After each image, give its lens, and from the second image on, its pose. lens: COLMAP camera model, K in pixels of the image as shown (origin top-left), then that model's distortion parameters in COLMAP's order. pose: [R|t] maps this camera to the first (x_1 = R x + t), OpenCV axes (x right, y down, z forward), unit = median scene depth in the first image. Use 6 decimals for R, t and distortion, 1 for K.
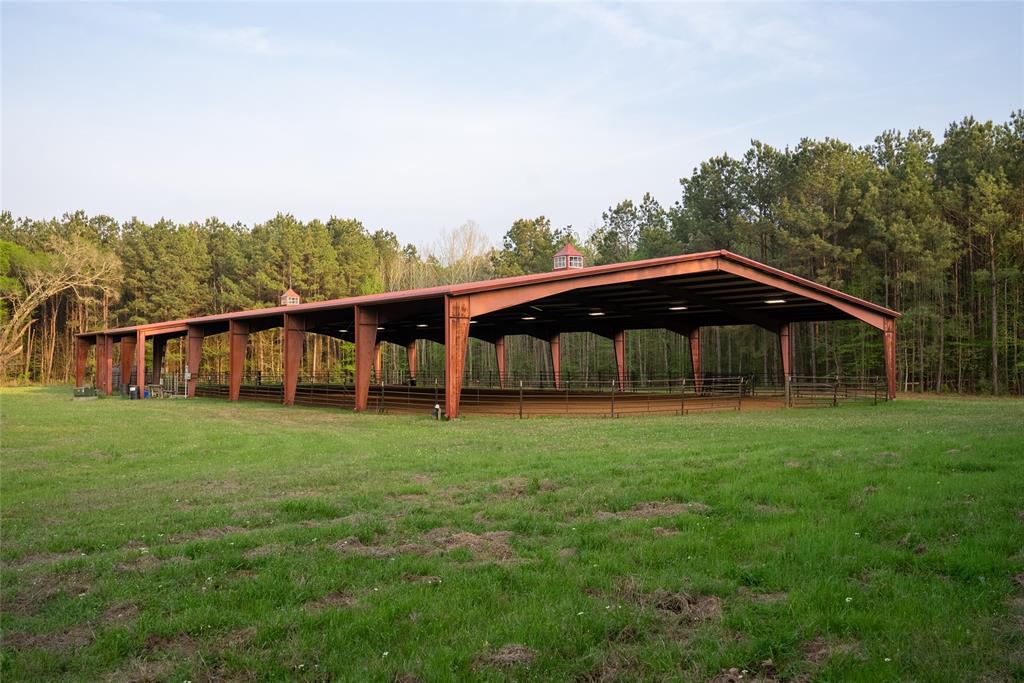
lens RADIAL K [[970.6, 0, 512.0], [0, 970.6, 341.5], [0, 0, 1]] dist [0.000971, -0.005894]
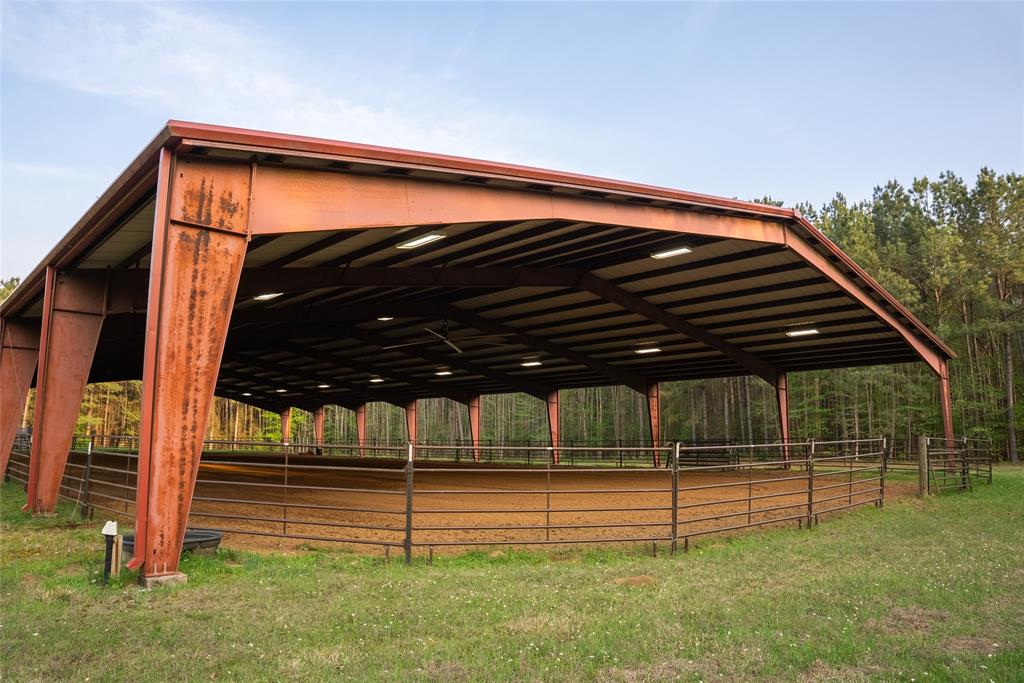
lens RADIAL K [[718.8, 0, 512.0], [0, 718.8, 341.5], [0, 0, 1]] dist [-0.115033, 0.003738]
pose [[0.993972, 0.019984, 0.107797, 0.008297], [-0.007771, 0.993616, -0.112551, 0.016664], [-0.109358, 0.111035, 0.987781, 0.380029]]
